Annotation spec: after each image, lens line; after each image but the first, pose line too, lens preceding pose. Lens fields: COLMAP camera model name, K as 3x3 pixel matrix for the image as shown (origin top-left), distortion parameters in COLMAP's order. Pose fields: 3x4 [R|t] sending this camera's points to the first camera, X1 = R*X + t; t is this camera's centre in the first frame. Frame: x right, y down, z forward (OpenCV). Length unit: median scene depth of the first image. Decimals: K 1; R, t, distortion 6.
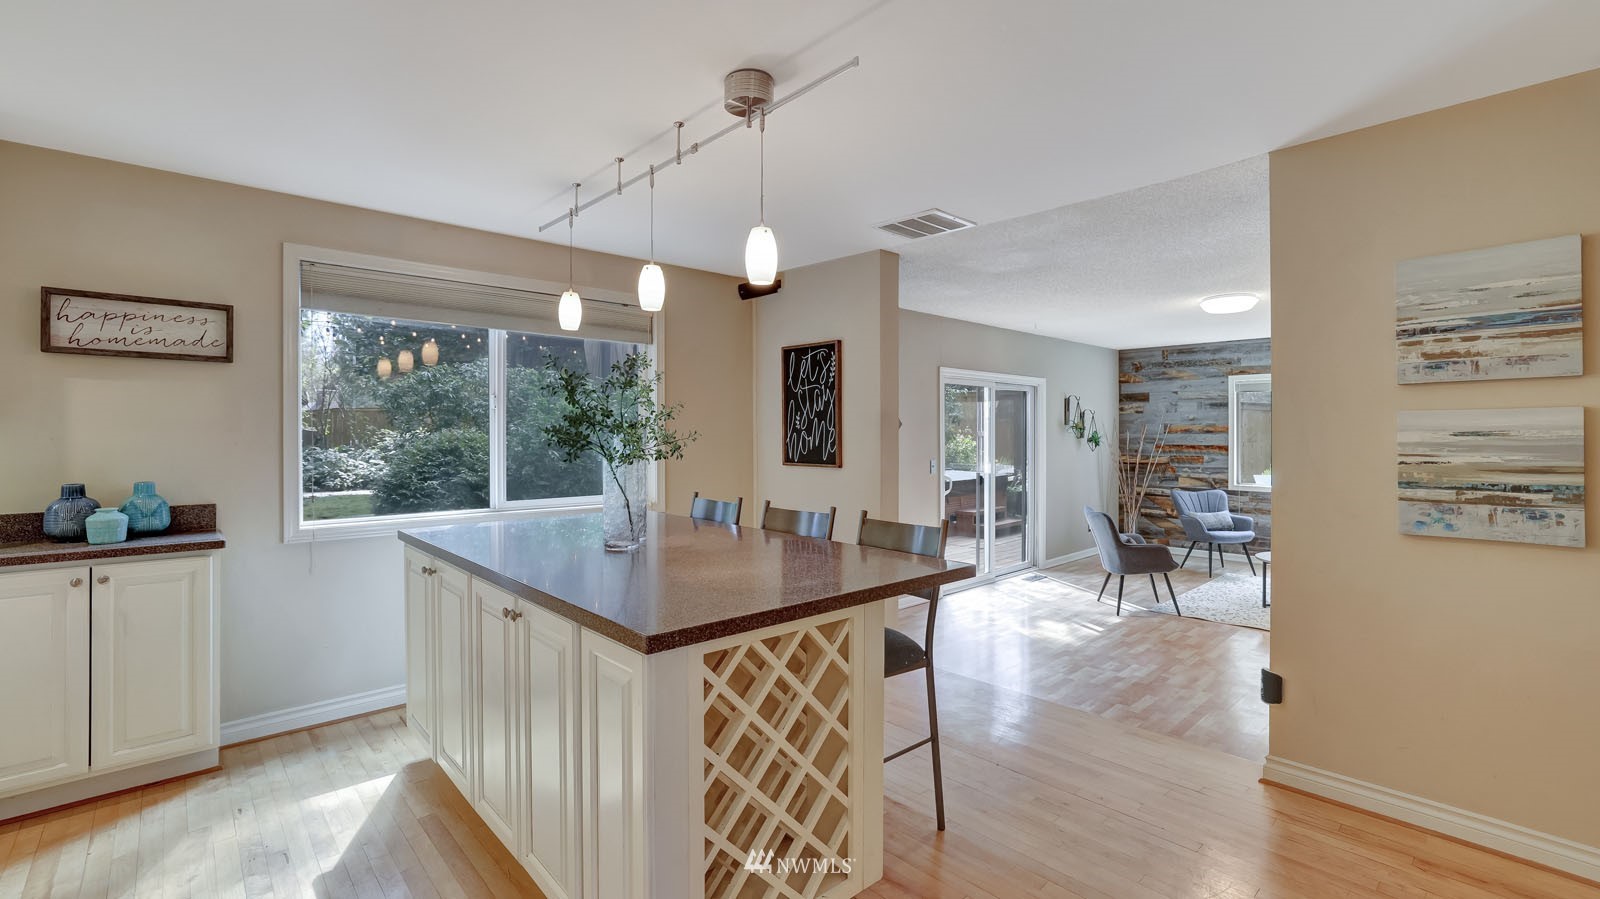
lens RADIAL K [[695.6, 0, 803.7], [0, 695.6, 434.2], [0, 0, 1]] dist [-0.047975, 0.023248]
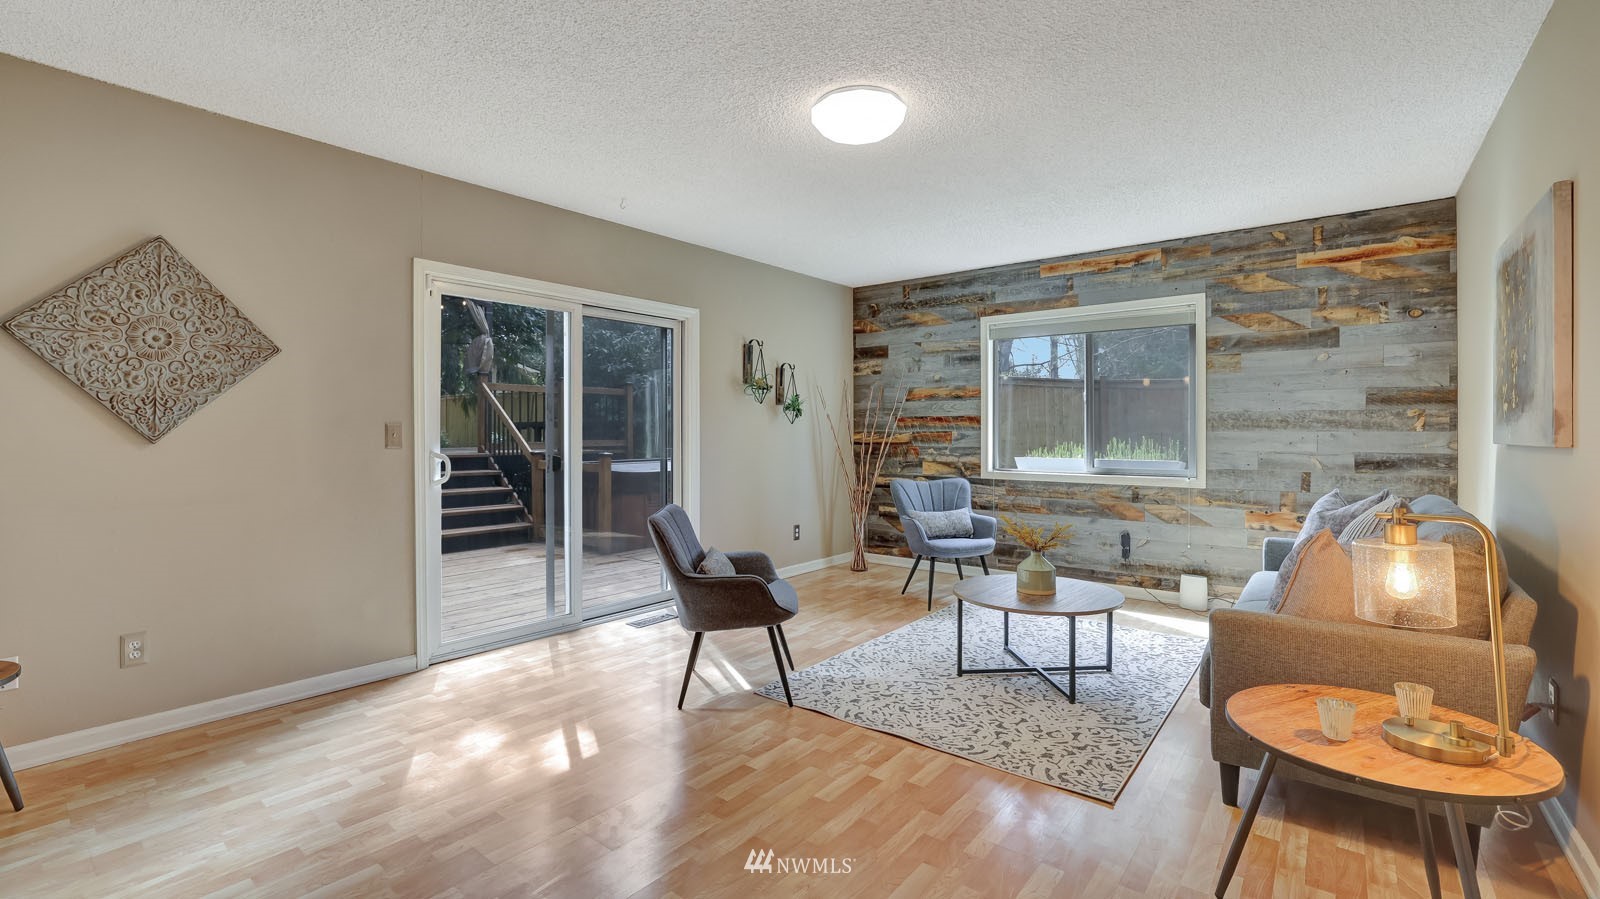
lens RADIAL K [[695.6, 0, 803.7], [0, 695.6, 434.2], [0, 0, 1]] dist [-0.047975, 0.023248]
pose [[0.988099, -0.000186, 0.153821, 0.323249], [-0.000194, 0.999997, 0.002456, 0.033289], [-0.153821, -0.002457, 0.988096, 0.314139]]
